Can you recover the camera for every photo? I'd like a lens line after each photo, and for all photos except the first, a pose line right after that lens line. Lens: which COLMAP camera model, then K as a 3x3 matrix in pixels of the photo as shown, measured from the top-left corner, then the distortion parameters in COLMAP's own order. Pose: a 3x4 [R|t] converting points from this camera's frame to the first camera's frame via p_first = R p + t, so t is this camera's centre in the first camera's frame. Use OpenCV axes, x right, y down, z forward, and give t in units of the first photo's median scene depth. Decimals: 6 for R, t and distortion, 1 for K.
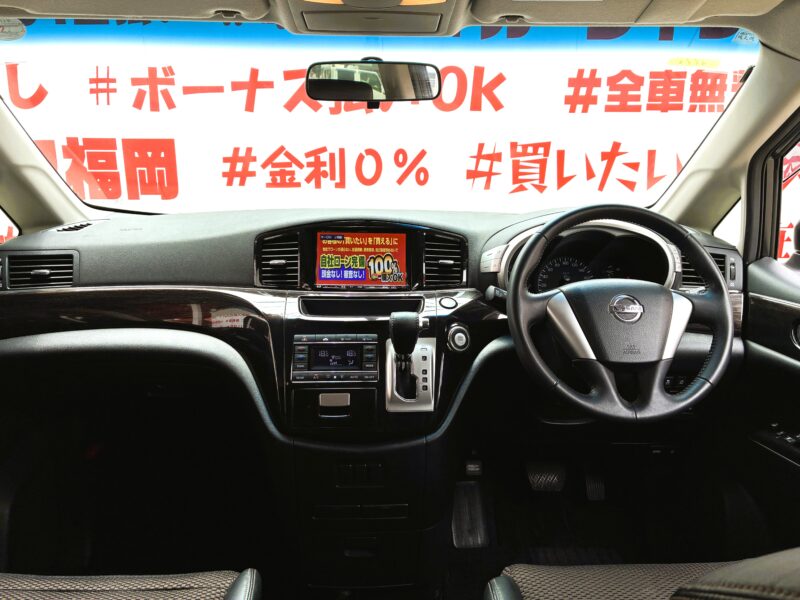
lens RADIAL K [[626.5, 0, 400.0], [0, 626.5, 300.0], [0, 0, 1]] dist [0.059900, -0.058950]
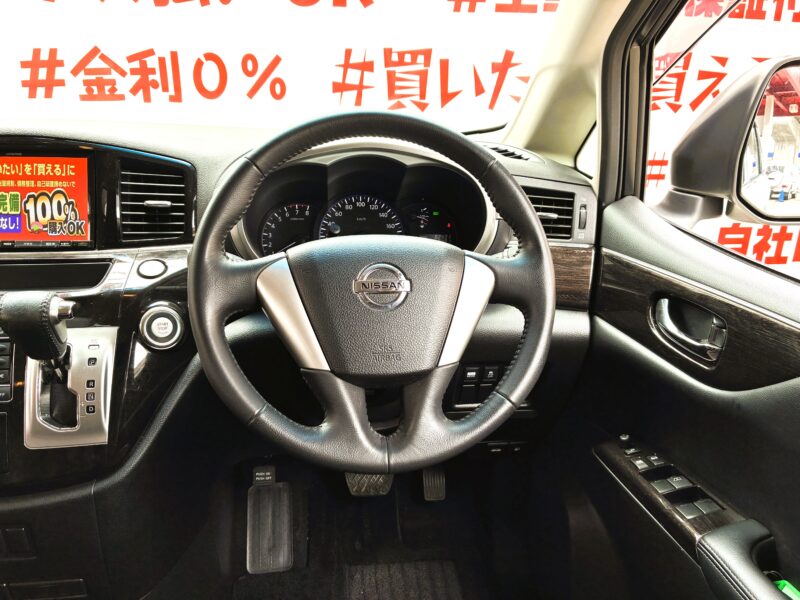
lens RADIAL K [[615.6, 0, 400.0], [0, 615.6, 300.0], [0, 0, 1]] dist [0.056920, -0.080565]
pose [[0.996651, -0.014071, 0.080553, 0.127391], [0.004757, 0.993392, 0.114675, -0.015882], [-0.081634, -0.113908, 0.990132, 0.158181]]
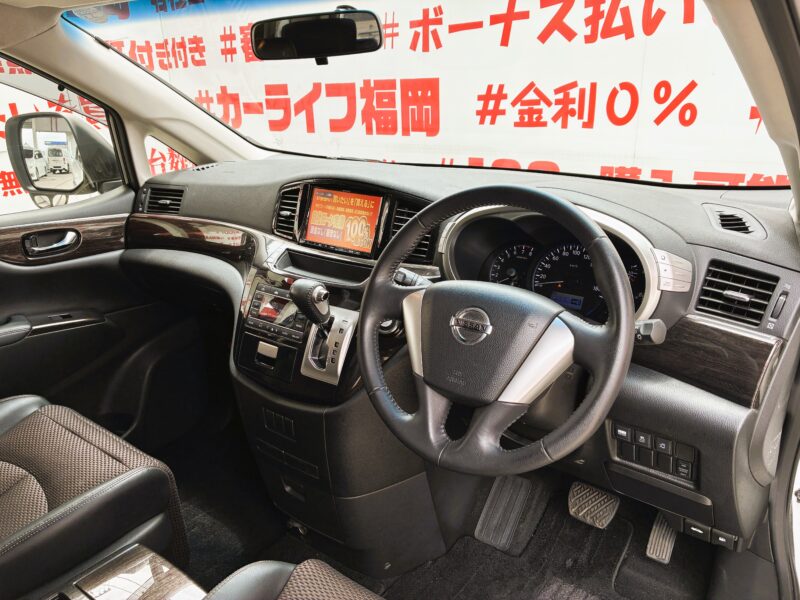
lens RADIAL K [[623.9, 0, 400.0], [0, 623.9, 300.0], [0, 0, 1]] dist [-0.001316, 0.093716]
pose [[0.768323, 0.191765, -0.610660, 0.295315], [-0.118475, 0.980186, 0.158743, -0.050142], [0.629002, -0.049618, 0.775819, 0.134755]]
